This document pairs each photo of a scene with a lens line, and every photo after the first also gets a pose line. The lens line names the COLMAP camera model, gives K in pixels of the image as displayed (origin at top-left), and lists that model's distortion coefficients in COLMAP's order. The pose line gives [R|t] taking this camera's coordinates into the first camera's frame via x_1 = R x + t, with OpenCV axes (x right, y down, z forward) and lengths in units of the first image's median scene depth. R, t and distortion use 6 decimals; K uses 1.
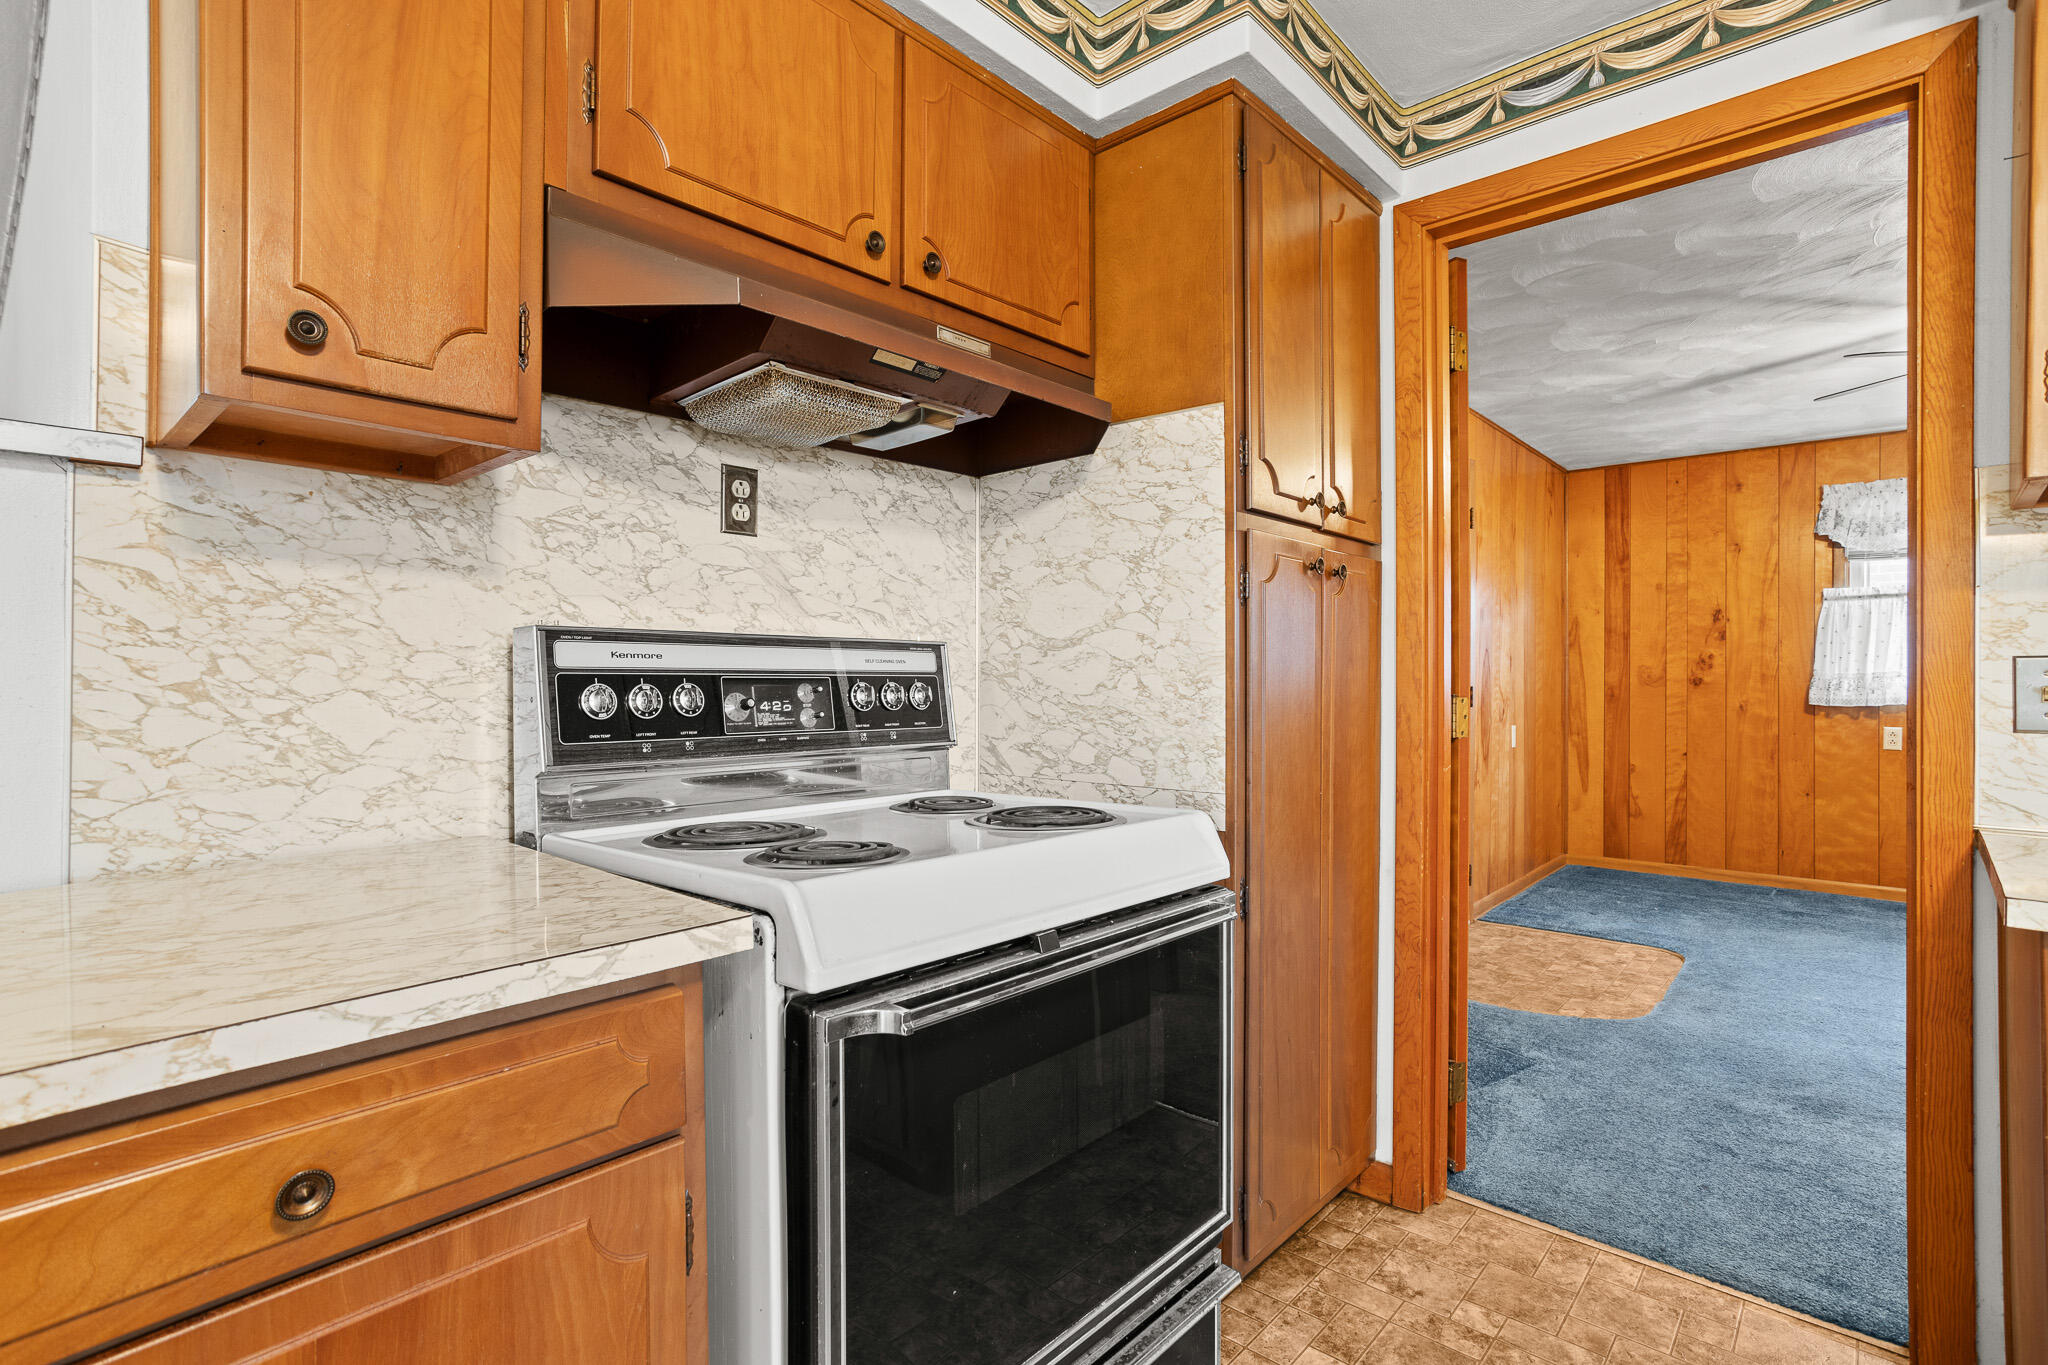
lens RADIAL K [[983.8, 0, 1026.7], [0, 983.8, 679.6], [0, 0, 1]] dist [-0.056250, 0.030241]
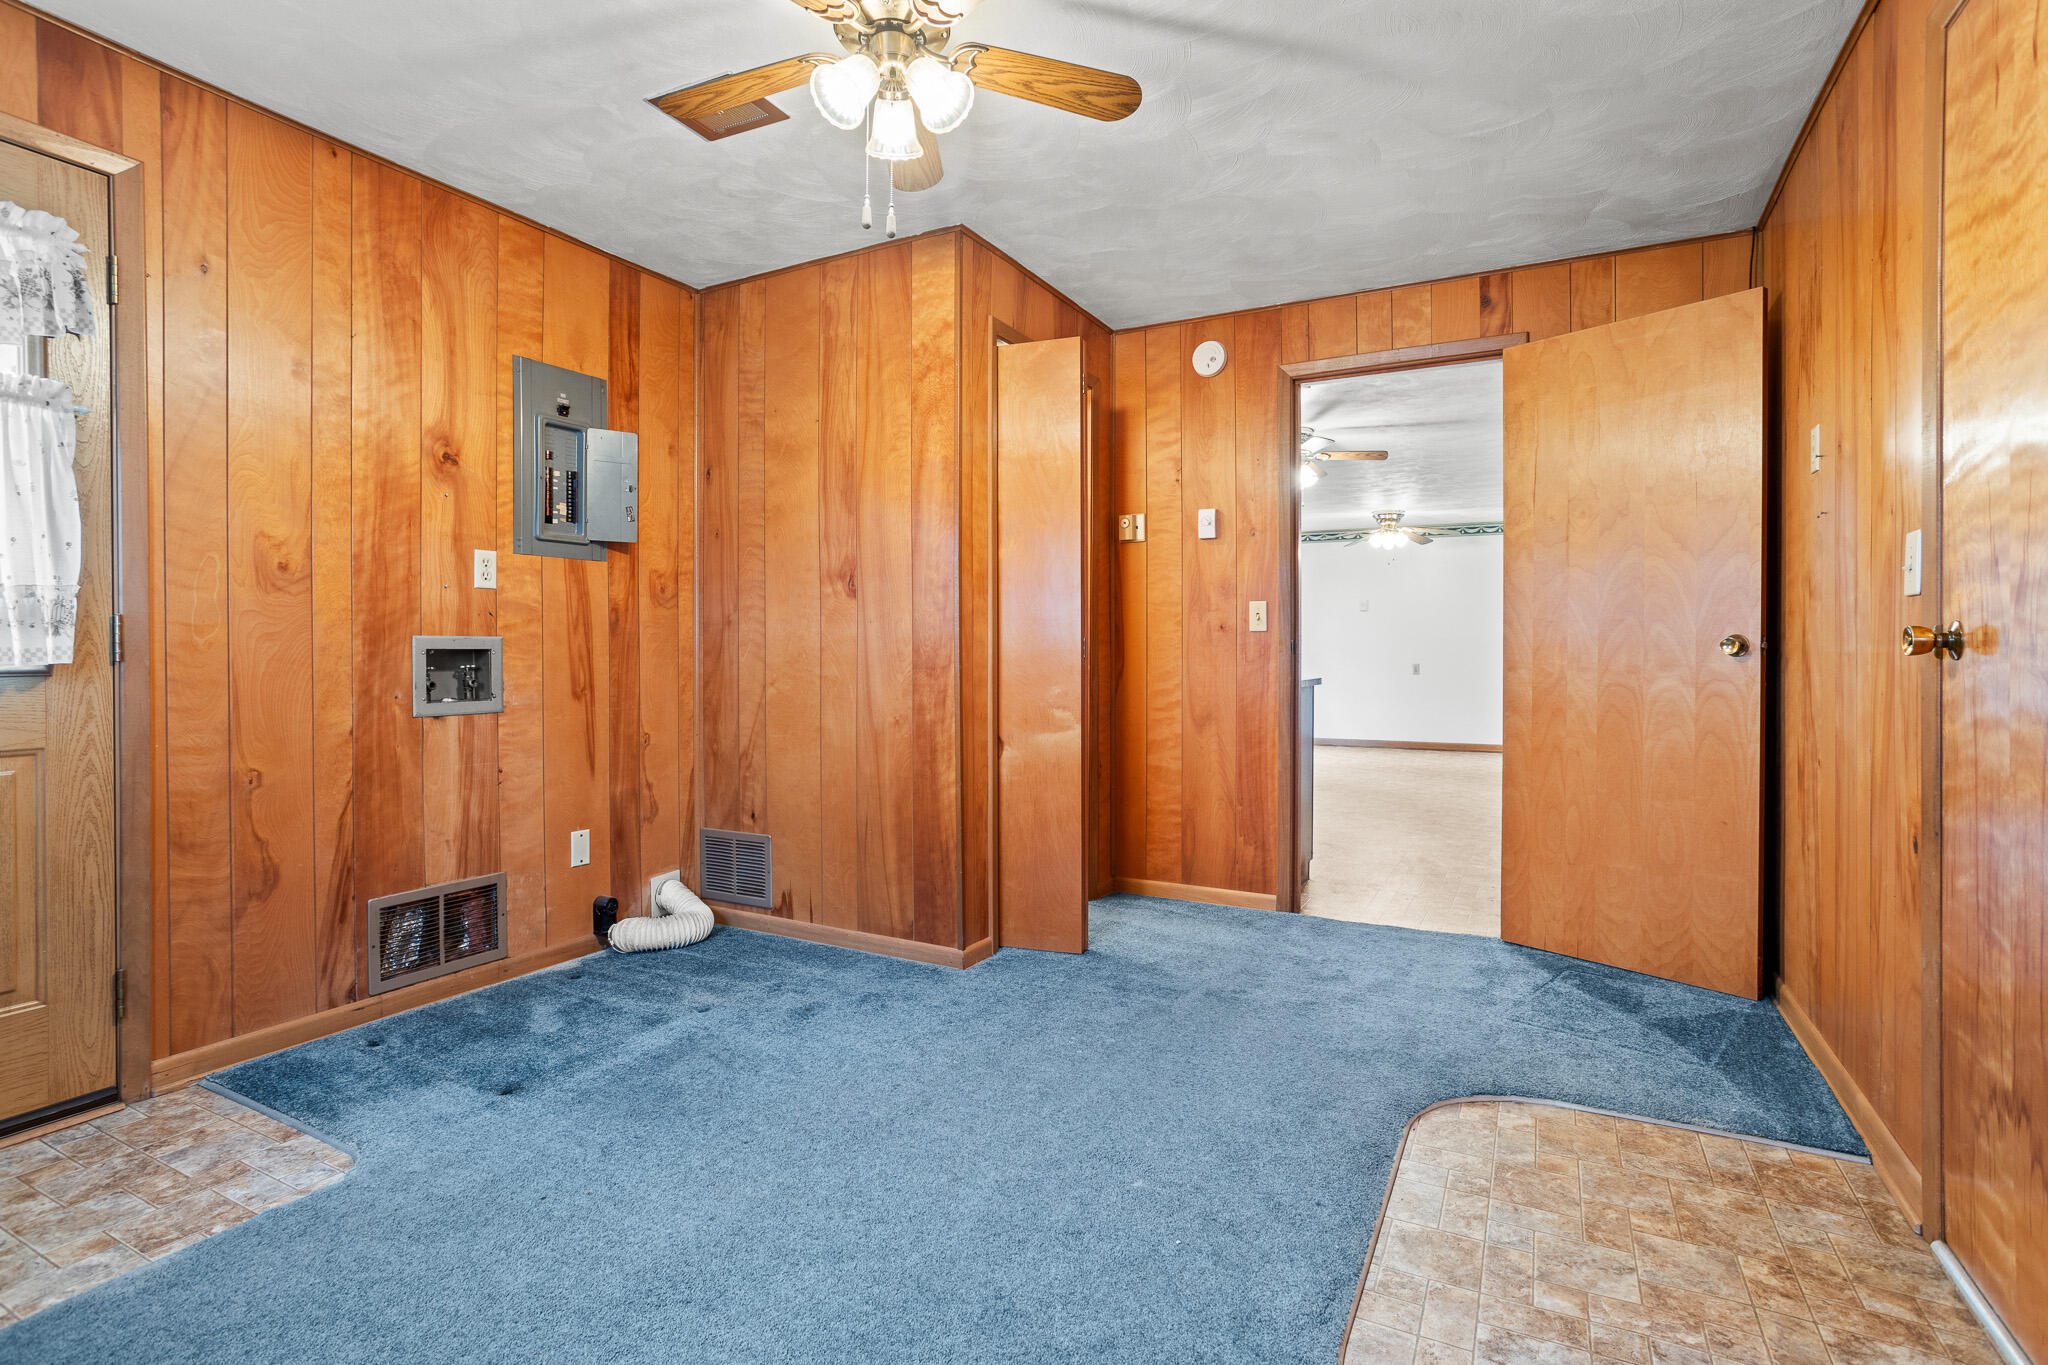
lens RADIAL K [[1017.4, 0, 1034.5], [0, 1017.4, 664.7], [0, 0, 1]] dist [-0.058444, 0.035642]
pose [[-0.965460, 0.002234, -0.260540, 1.508247], [-0.001896, 0.999877, 0.015599, 0.044353], [0.260543, 0.015554, -0.965337, 2.241413]]
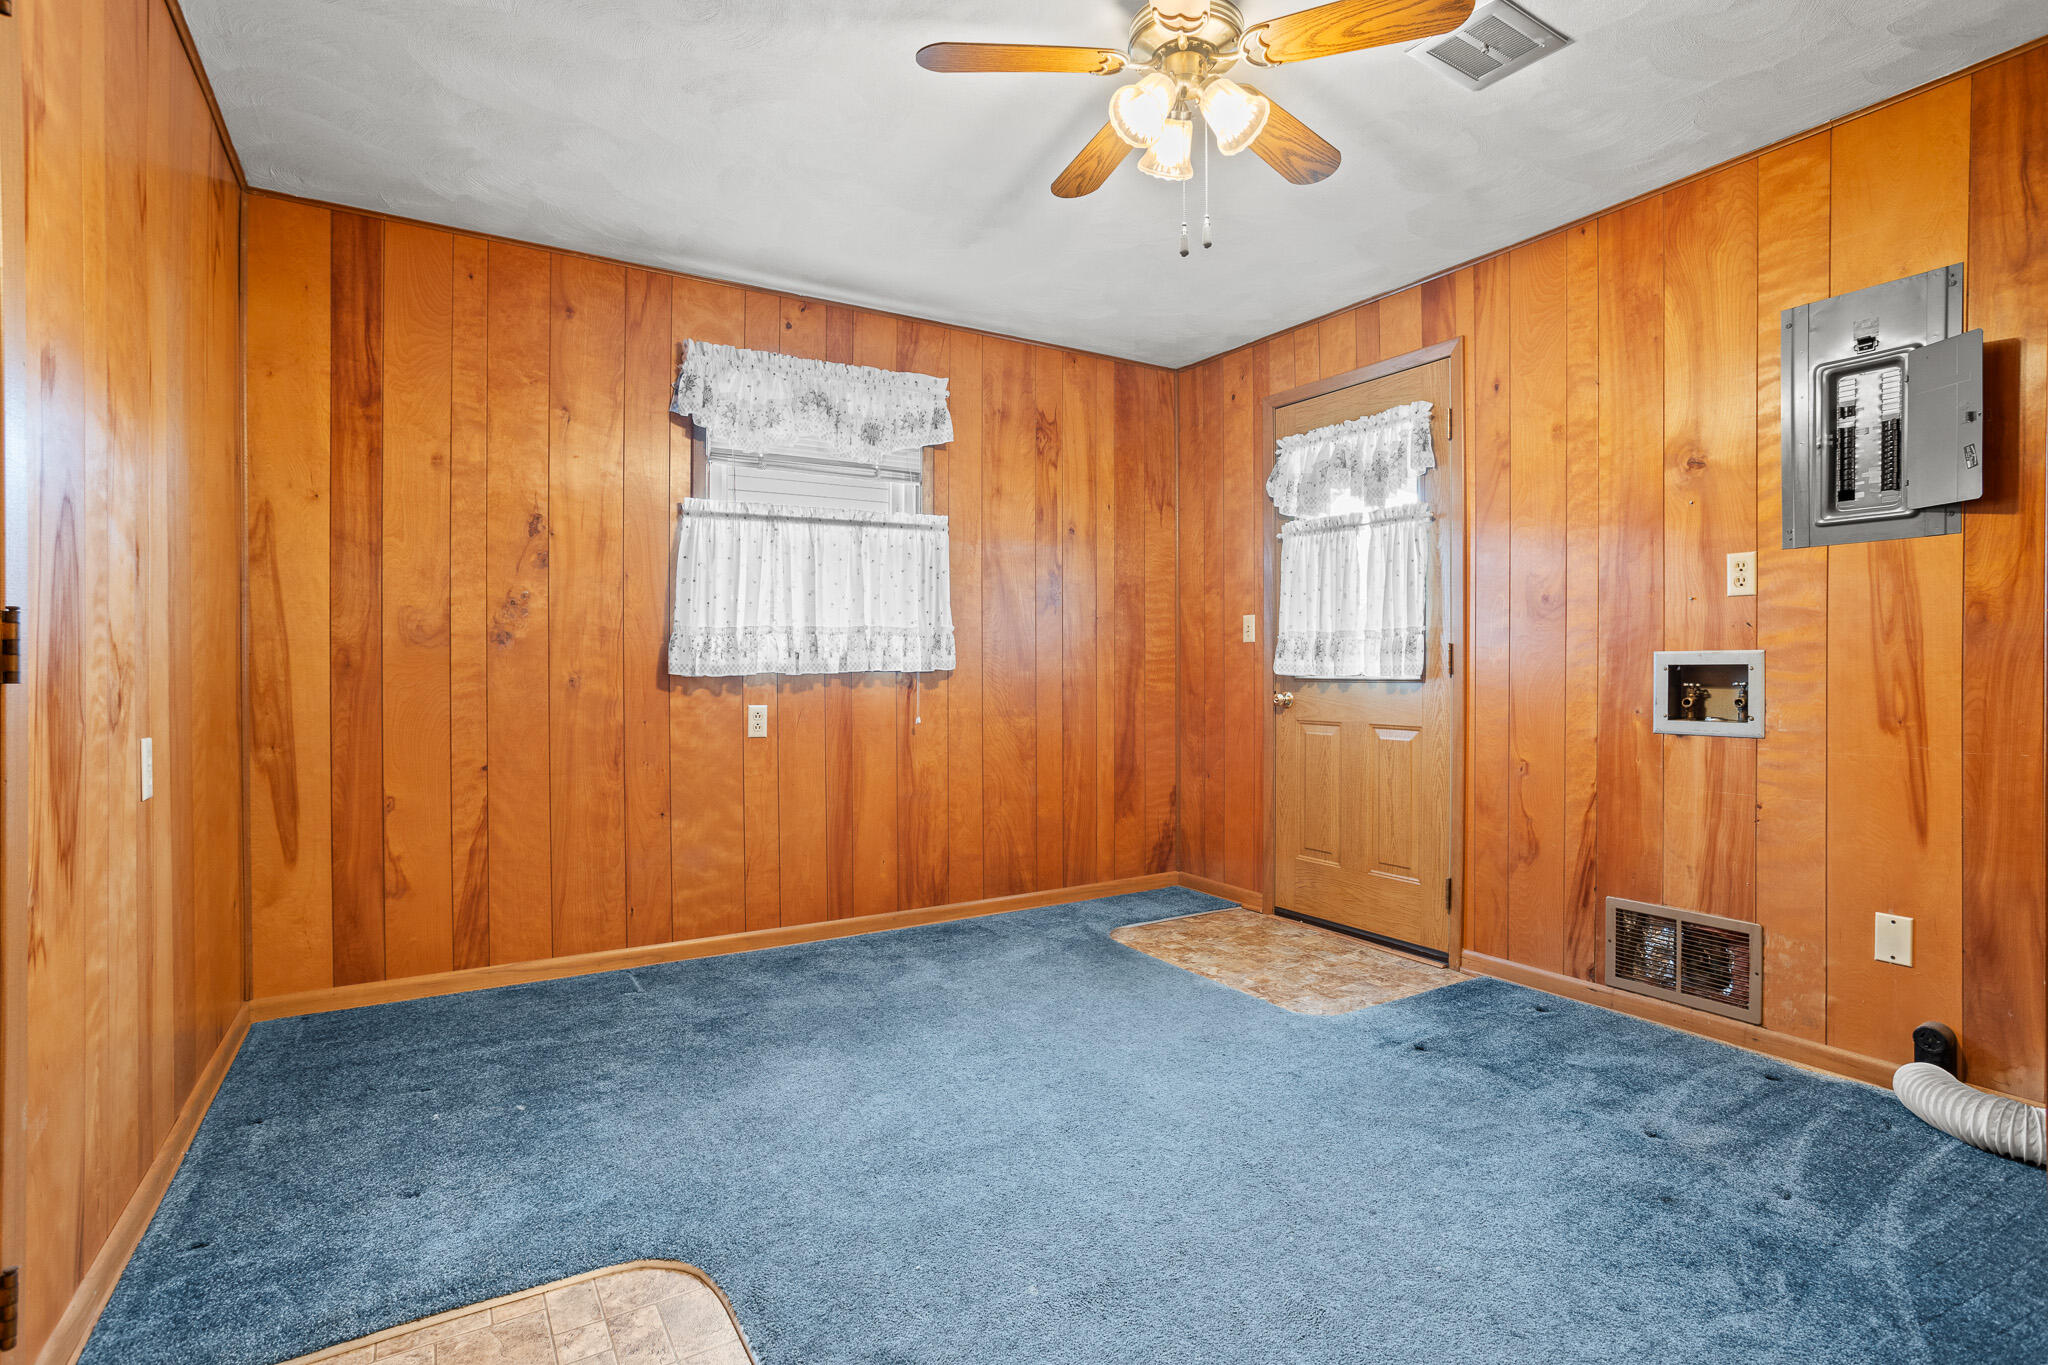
lens RADIAL K [[965.5, 0, 978.0], [0, 965.5, 678.9], [0, 0, 1]] dist [-0.056648, 0.029462]
pose [[0.299909, -0.009798, 0.953918, 0.570796], [0.002910, 0.999952, 0.009357, 0.049762], [-0.953964, -0.000030, 0.299923, 1.316127]]
